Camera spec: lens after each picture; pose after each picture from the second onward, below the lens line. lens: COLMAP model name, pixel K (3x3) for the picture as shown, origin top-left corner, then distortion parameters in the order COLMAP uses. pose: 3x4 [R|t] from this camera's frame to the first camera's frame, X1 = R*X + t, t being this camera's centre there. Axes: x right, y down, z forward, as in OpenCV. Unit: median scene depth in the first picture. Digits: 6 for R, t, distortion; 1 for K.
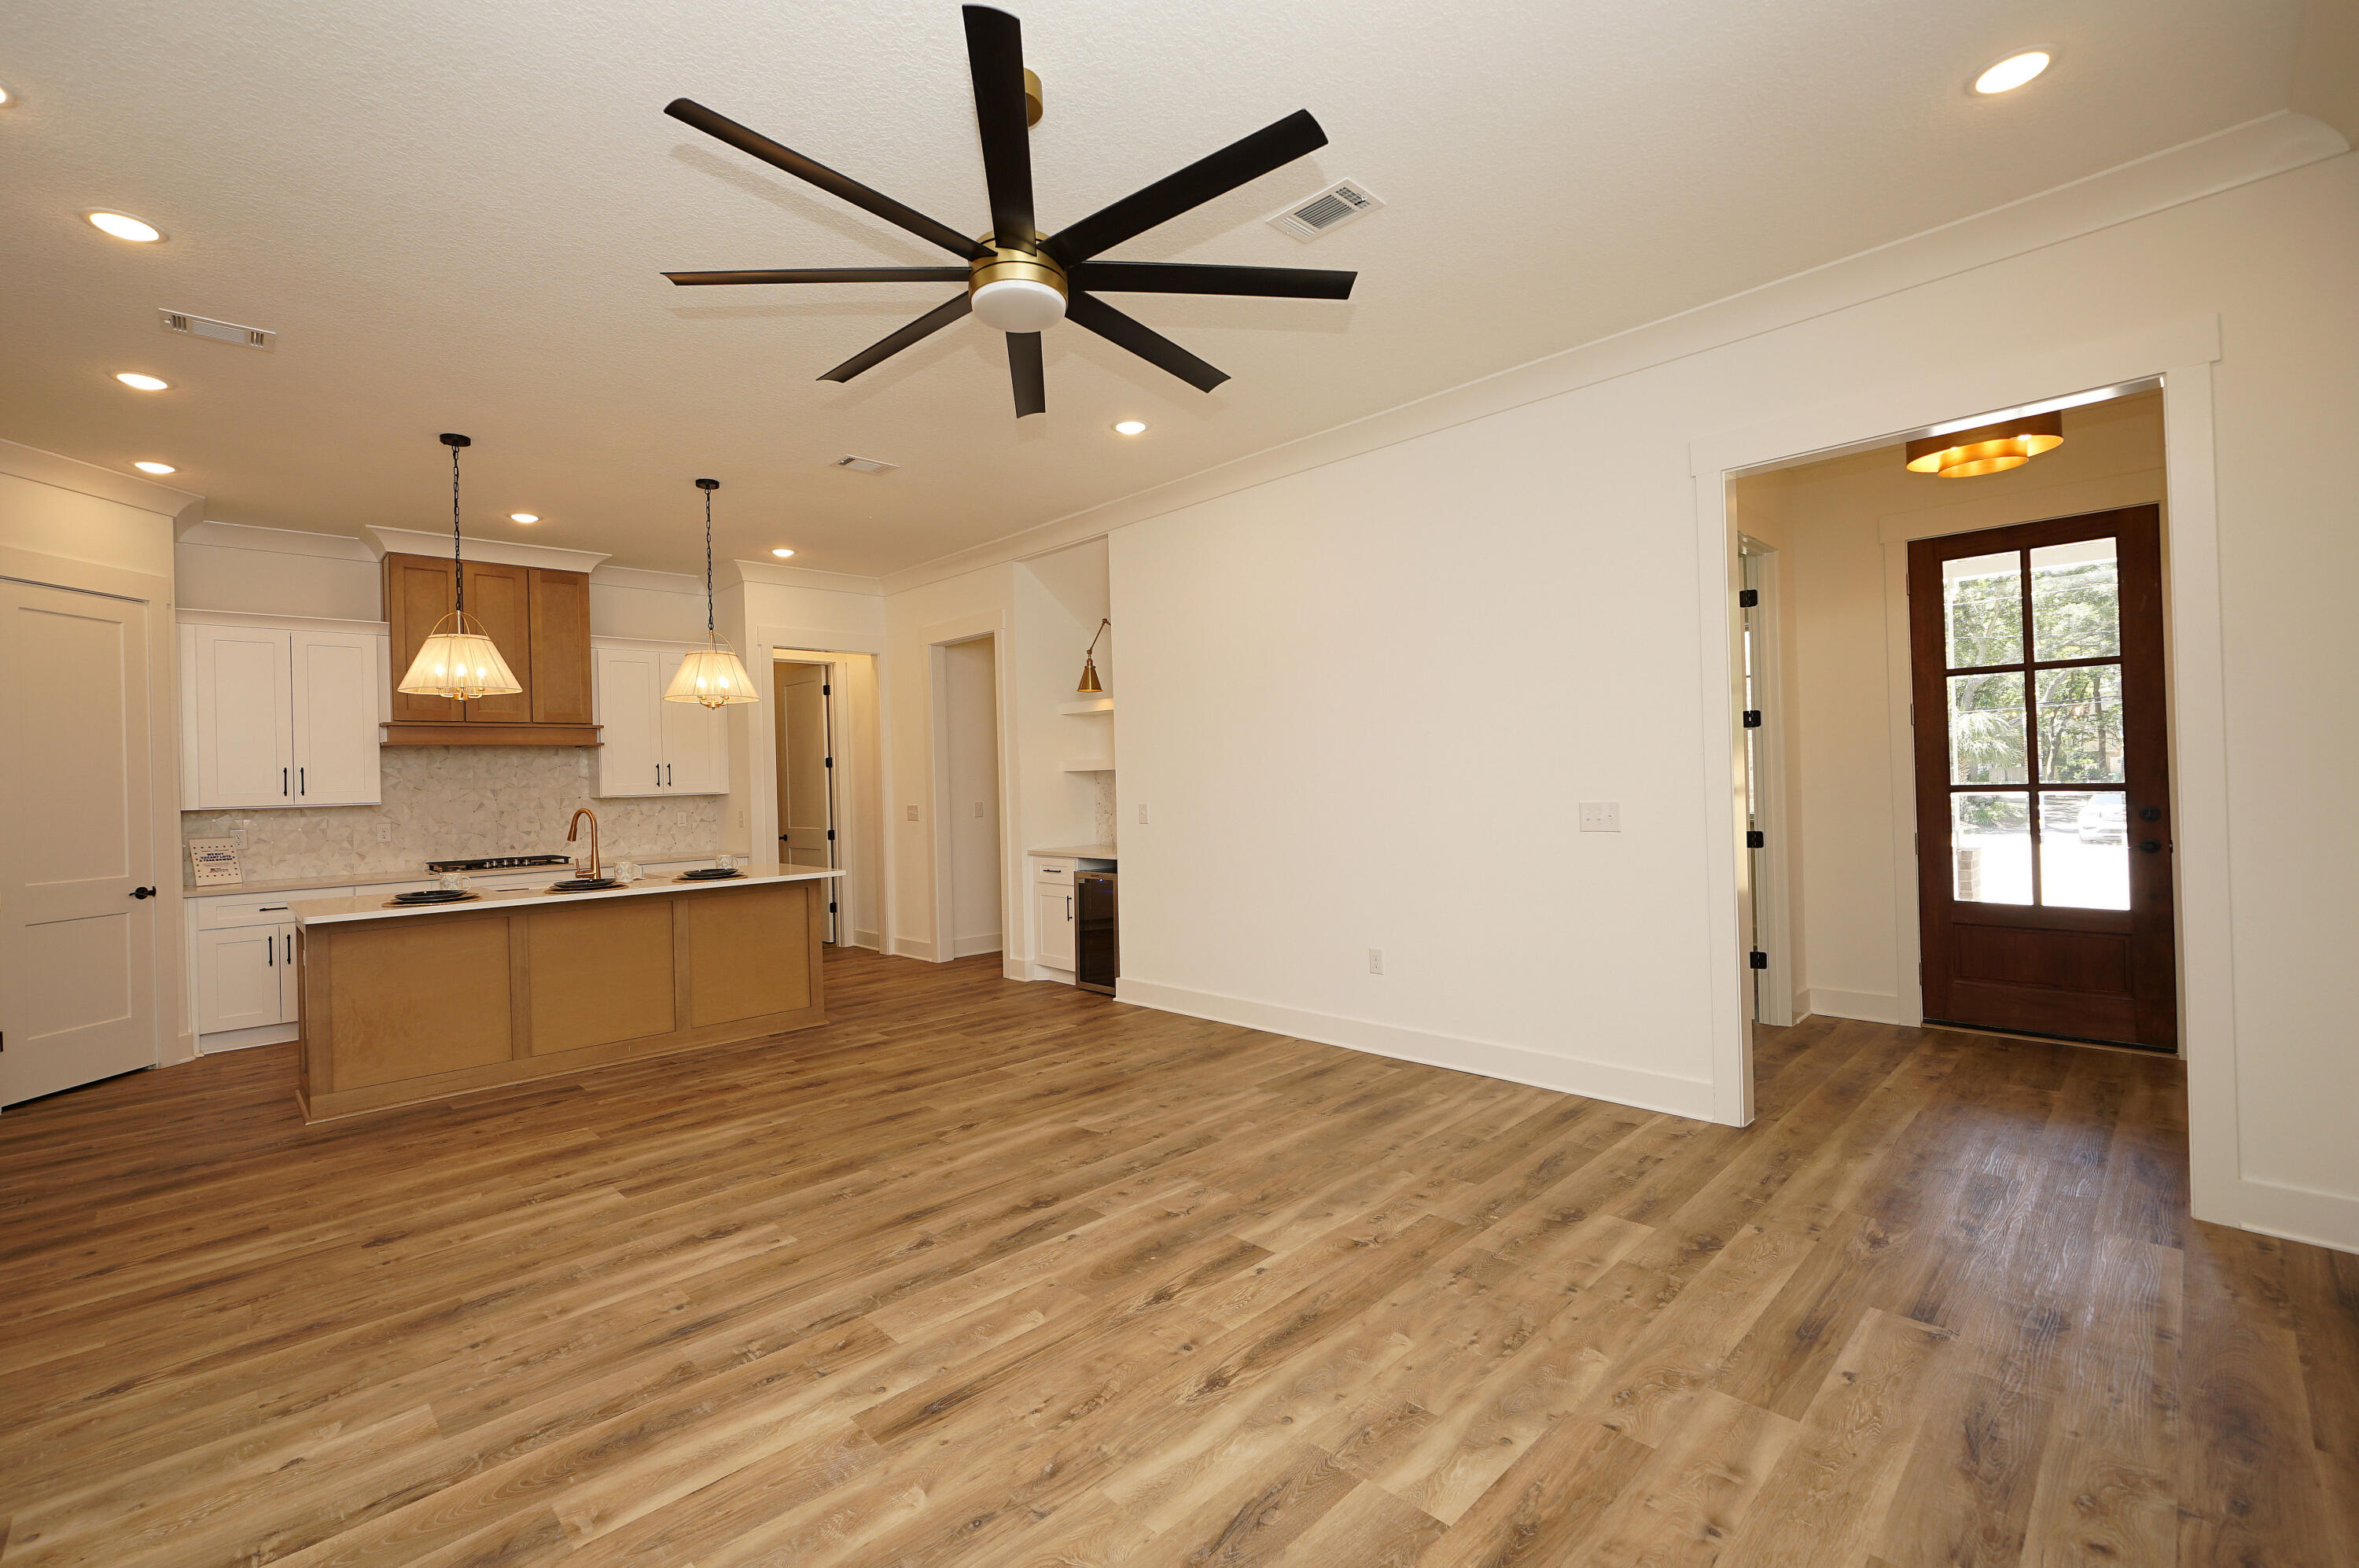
lens RADIAL K [[999.6, 0, 1176.3], [0, 999.6, 786.9], [0, 0, 1]] dist [-0.014879, 0.005194]
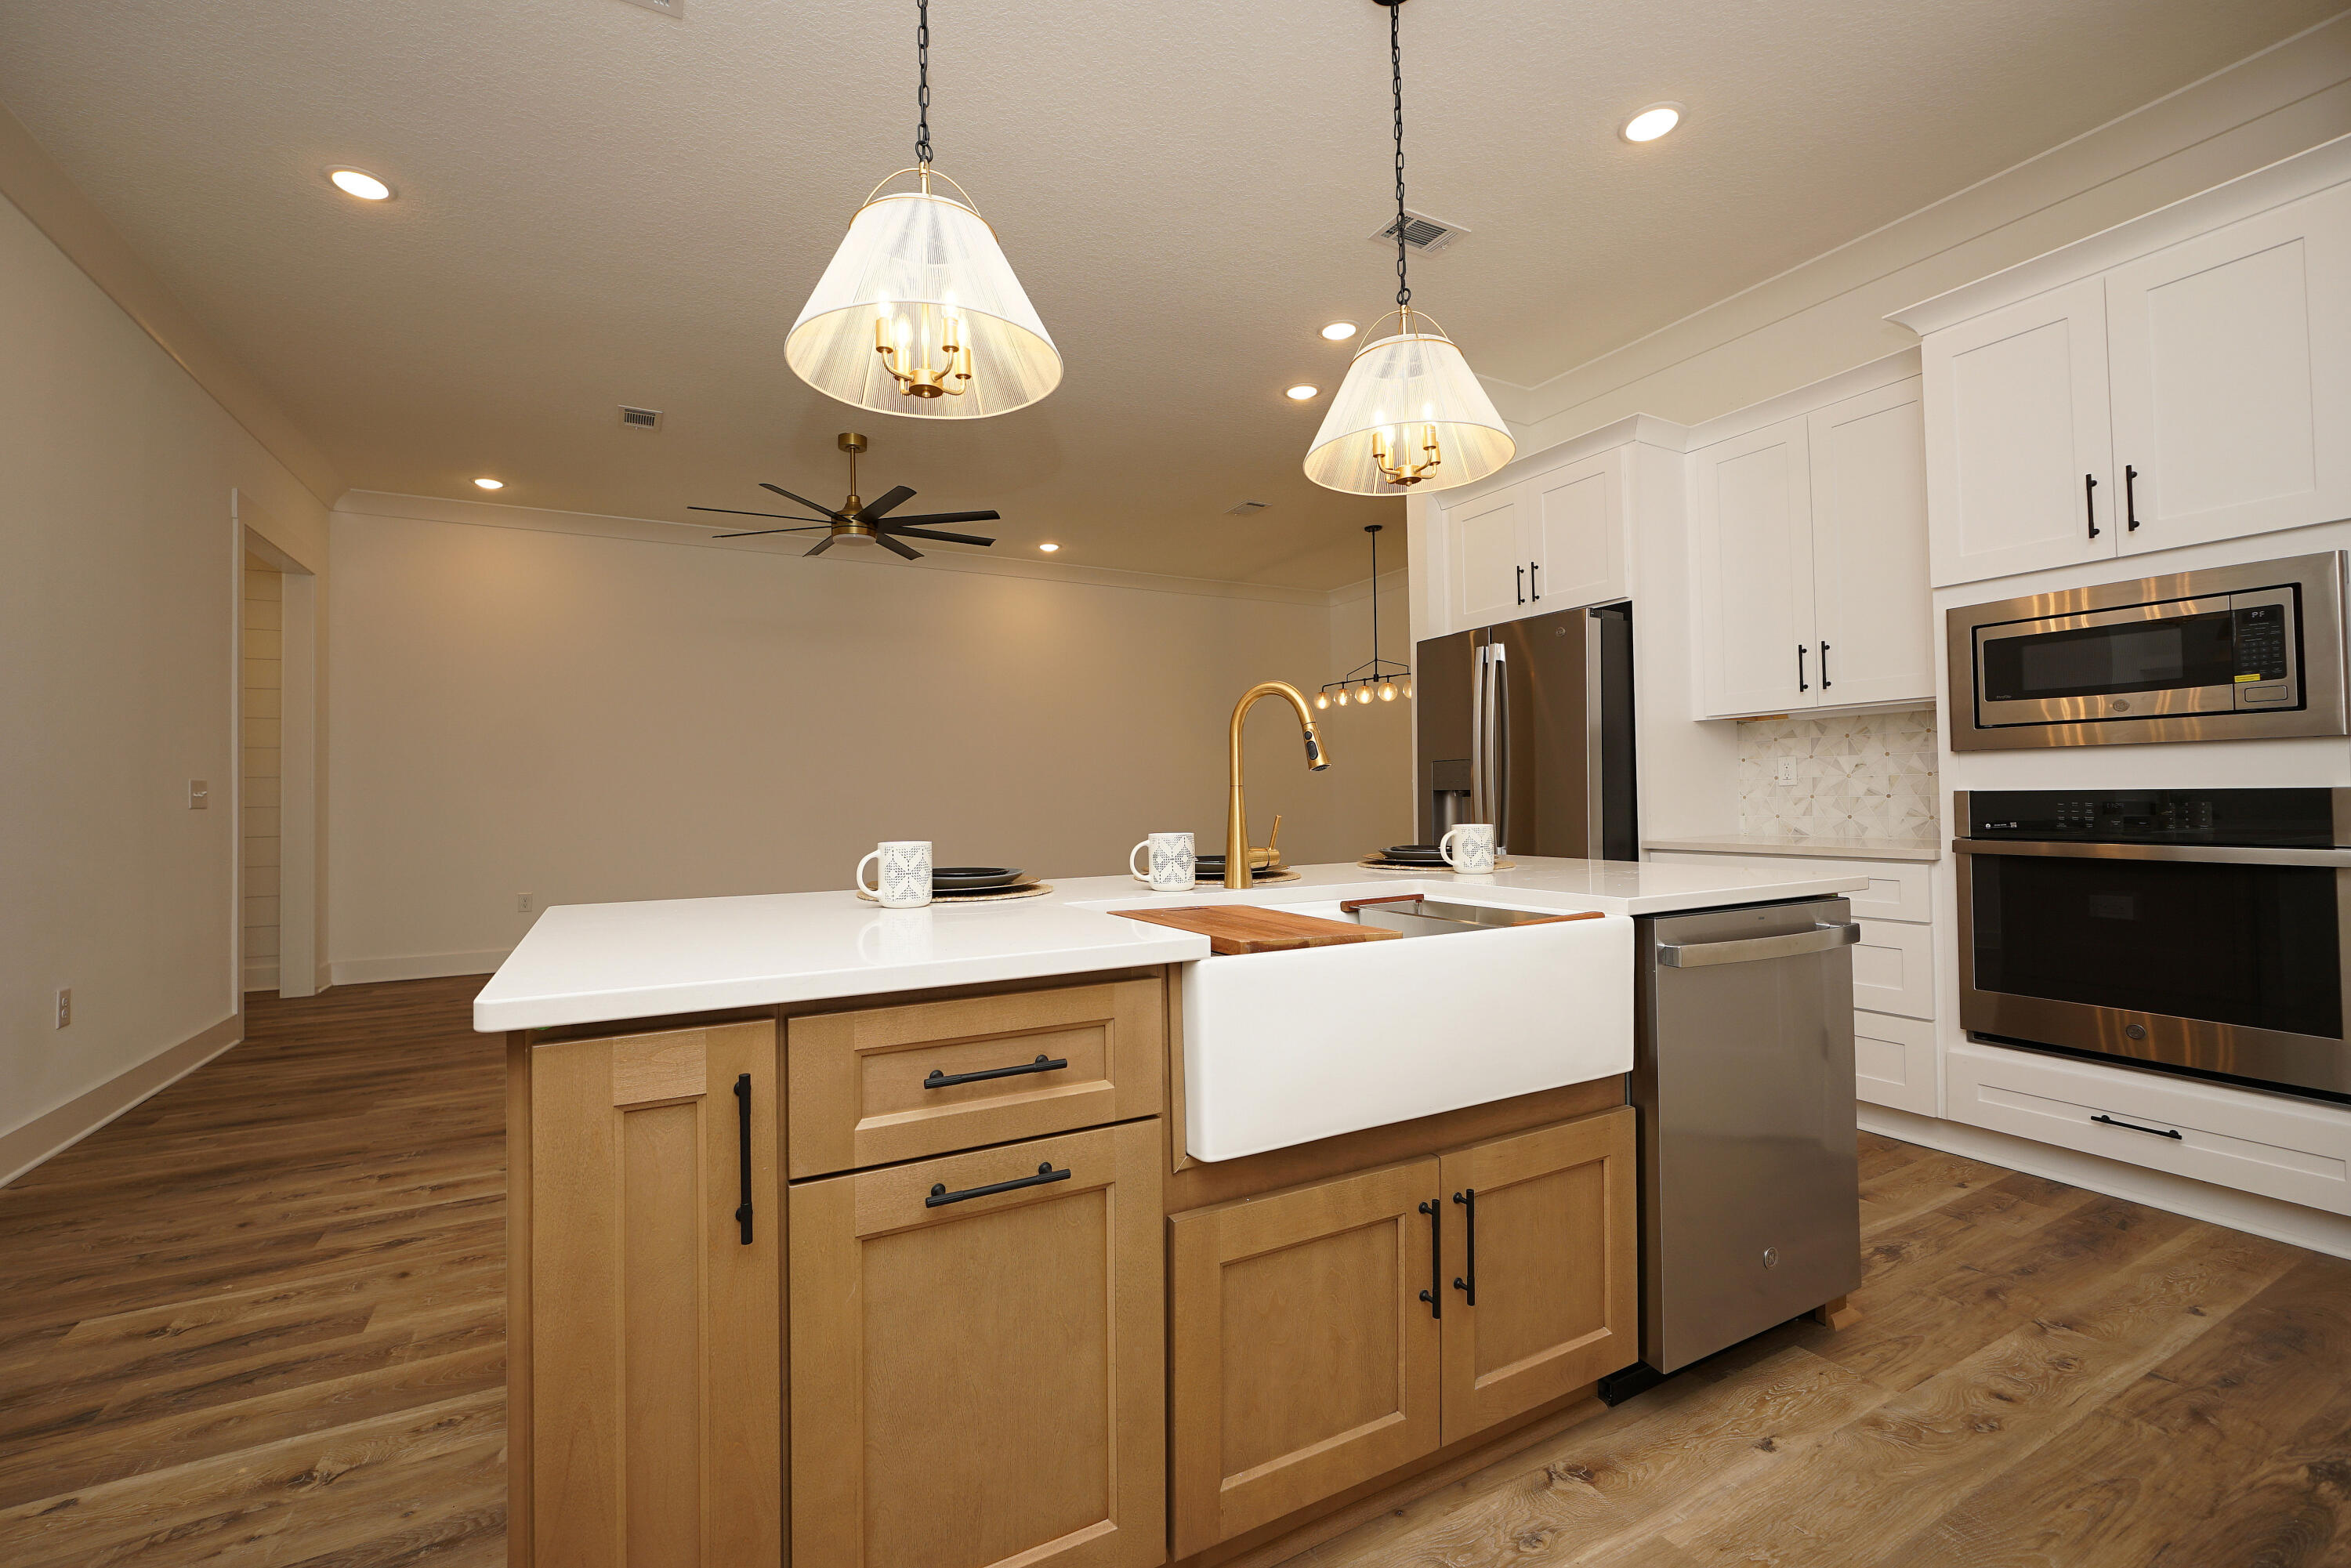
lens RADIAL K [[996.1, 0, 1156.7], [0, 996.1, 760.7], [0, 0, 1]] dist [-0.014879, 0.005194]
pose [[-0.956783, 0.049408, 0.286574, -0.783503], [0.039702, 0.998427, -0.039583, 0.075649], [-0.288079, -0.026495, -0.957240, 1.613504]]
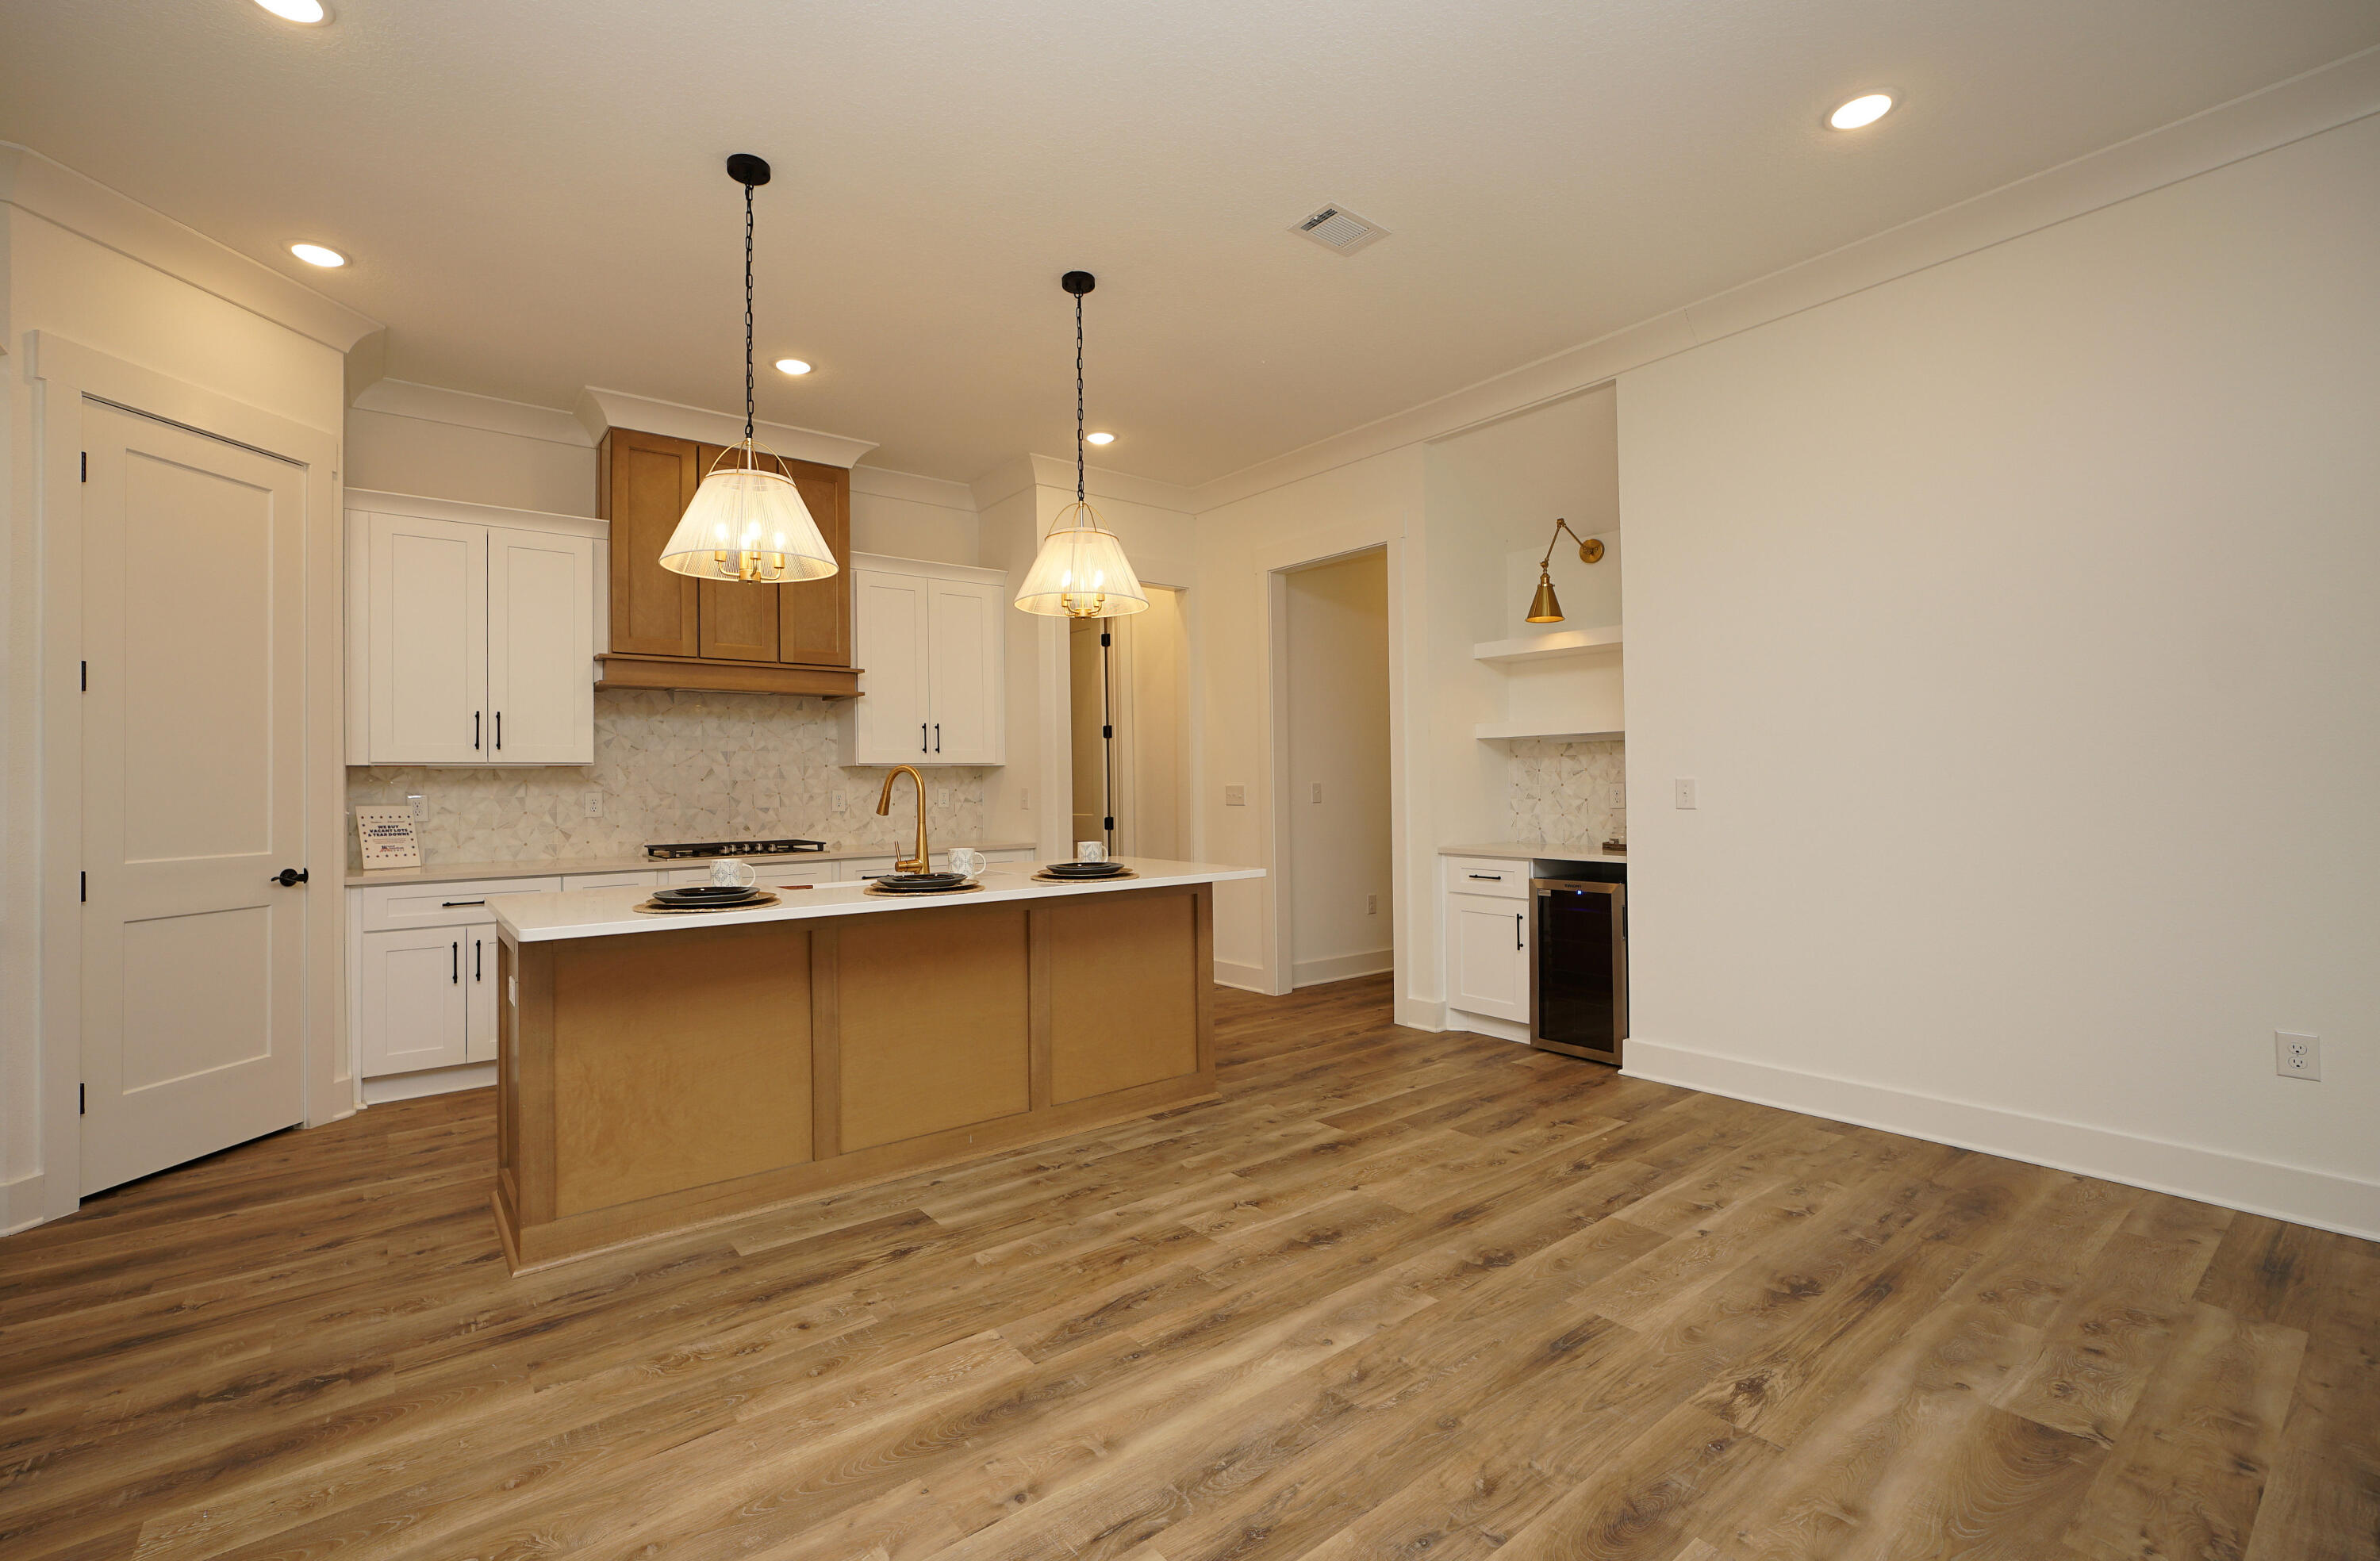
lens RADIAL K [[1008.3, 0, 1180.6], [0, 1008.3, 790.6], [0, 0, 1]] dist [-0.014879, 0.005194]
pose [[0.993967, 0.015939, -0.108514, -0.407467], [-0.016152, 0.999869, -0.001077, 0.043250], [0.108483, 0.002824, 0.994094, 0.432821]]
